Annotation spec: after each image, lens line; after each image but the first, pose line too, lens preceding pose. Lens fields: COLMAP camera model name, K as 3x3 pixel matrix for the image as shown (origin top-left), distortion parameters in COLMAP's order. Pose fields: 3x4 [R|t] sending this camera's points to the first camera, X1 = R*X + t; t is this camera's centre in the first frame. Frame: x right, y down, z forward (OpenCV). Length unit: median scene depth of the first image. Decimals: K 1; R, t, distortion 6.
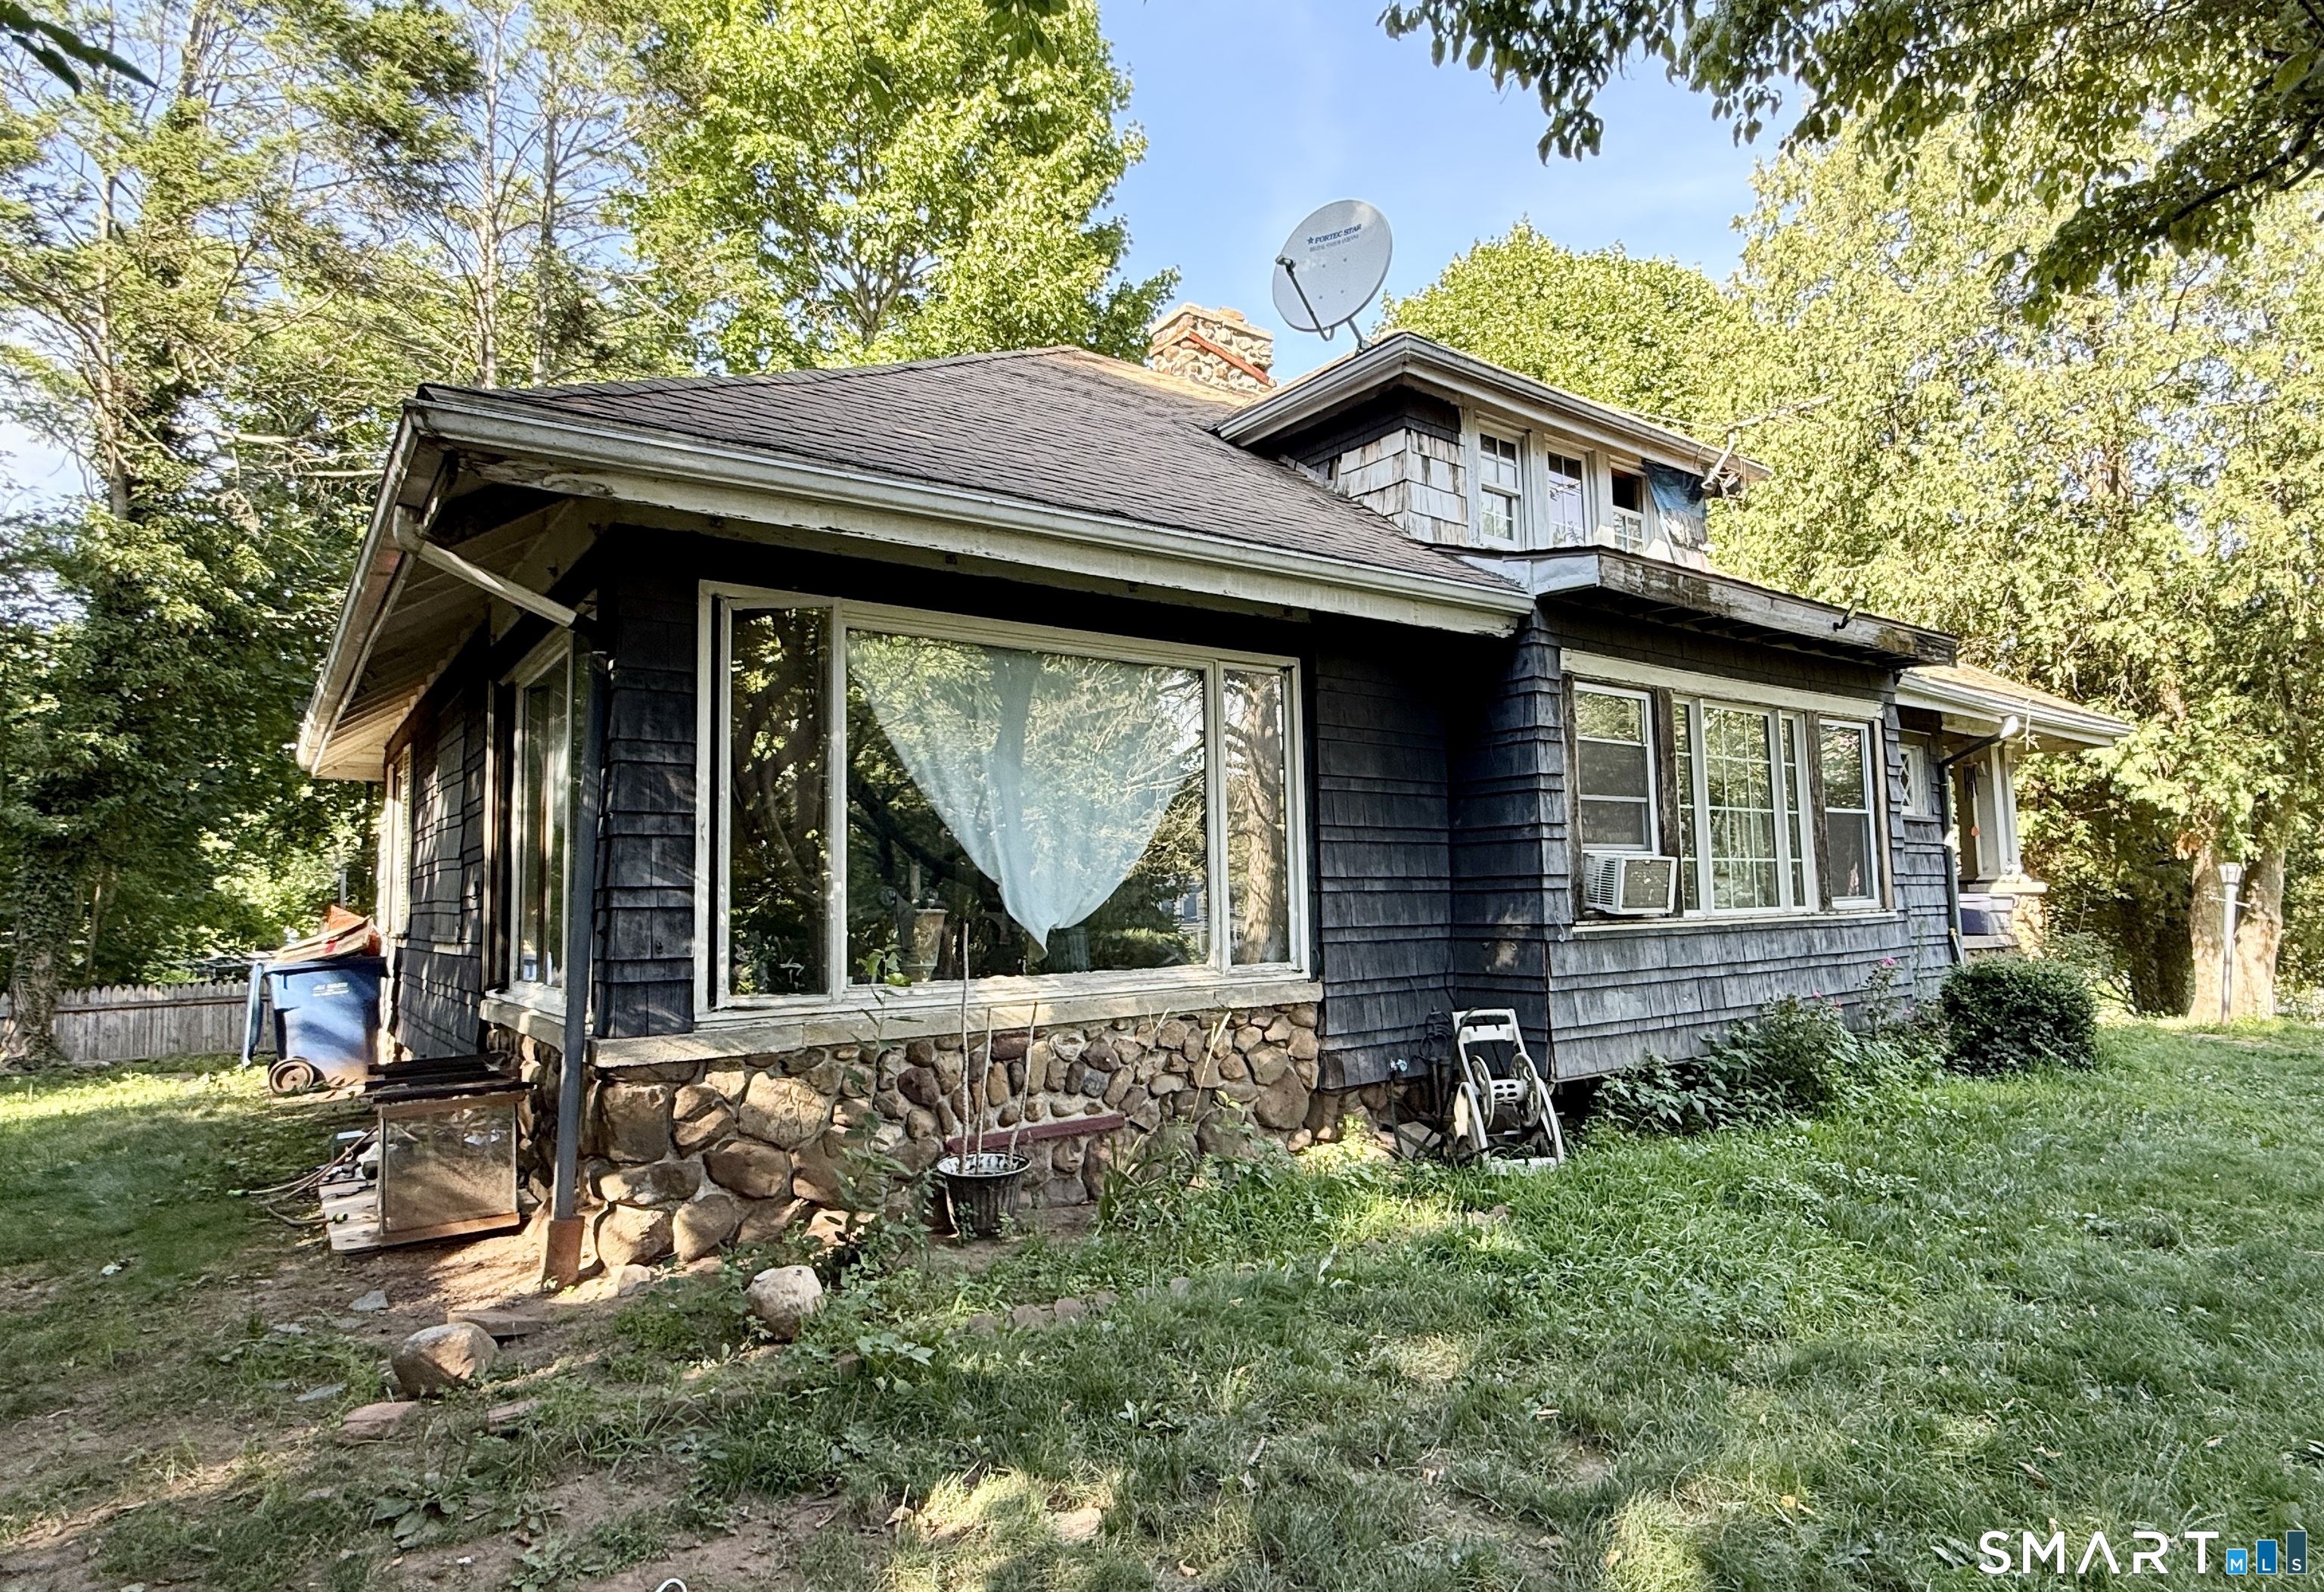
lens RADIAL K [[1233.3, 0, 1162.0], [0, 1233.3, 796.0], [0, 0, 1]] dist [0.000869, 0.000048]
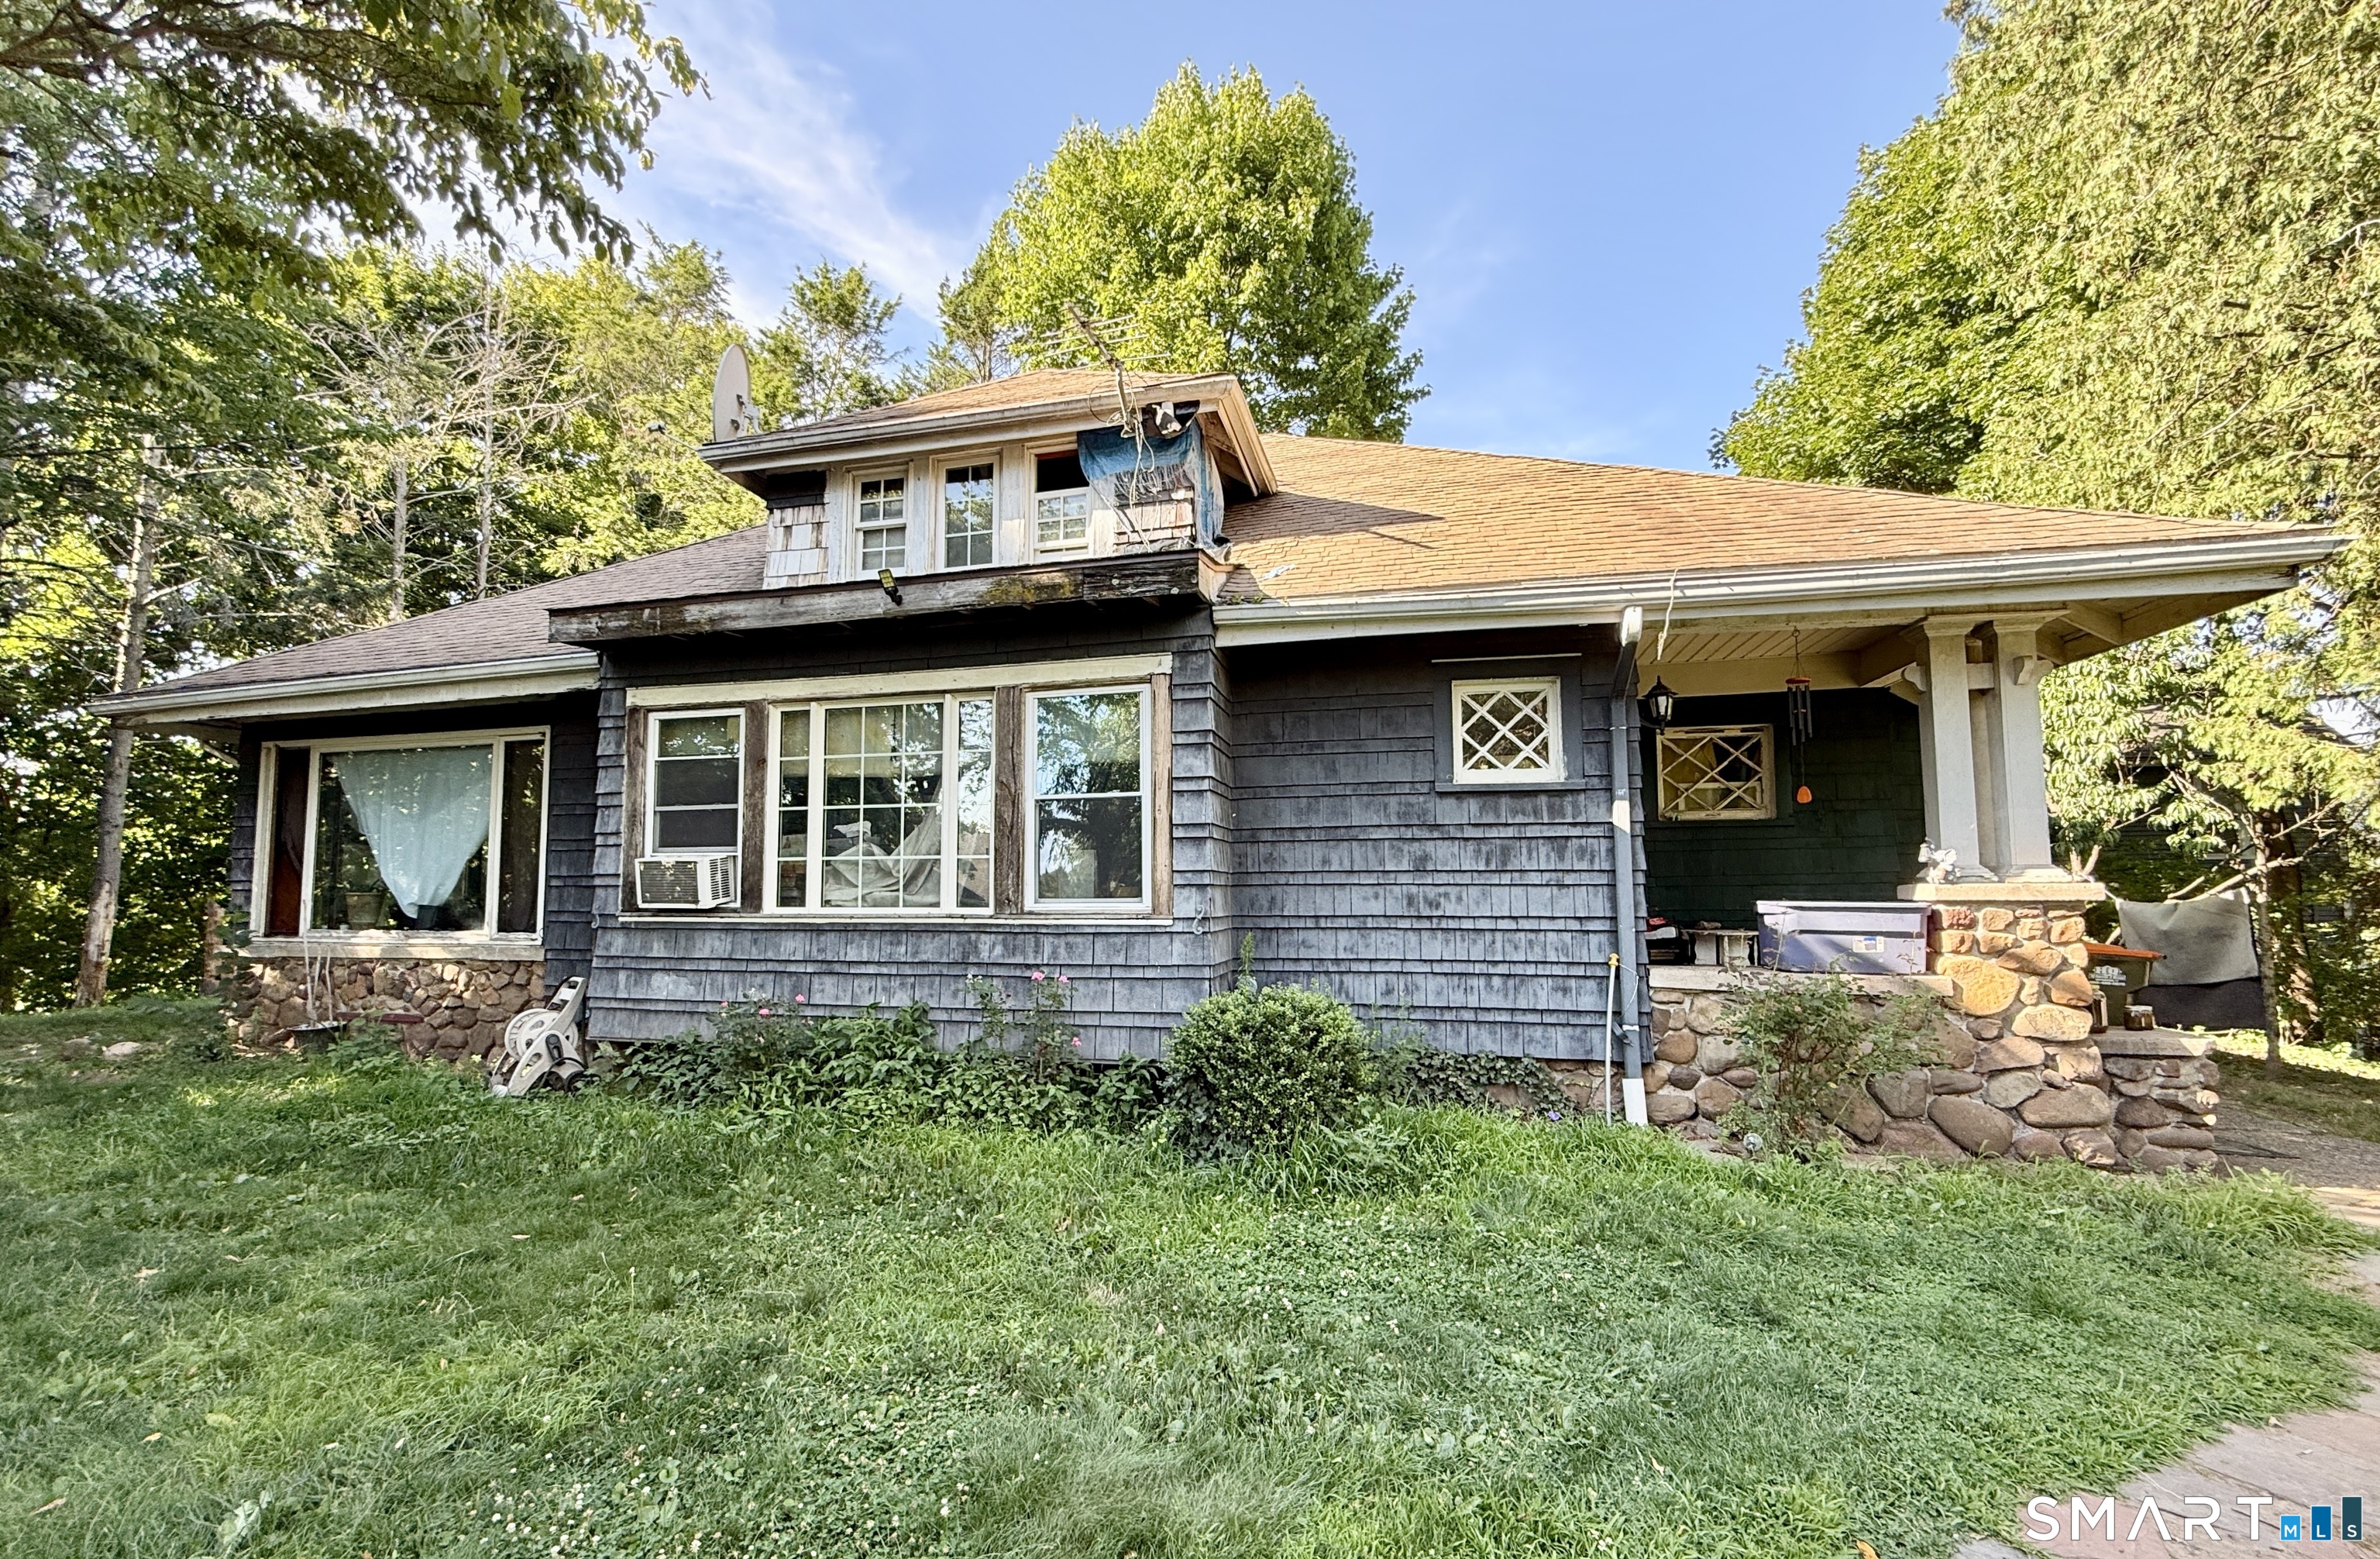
lens RADIAL K [[996.4, 0, 1189.5], [0, 996.4, 817.1], [0, 0, 1]] dist [-0.001250, -0.000095]
pose [[0.629334, -0.040123, -0.776099, 1.445617], [0.056873, 0.998366, -0.005495, 0.044380], [0.775051, -0.040681, 0.630588, 0.812312]]
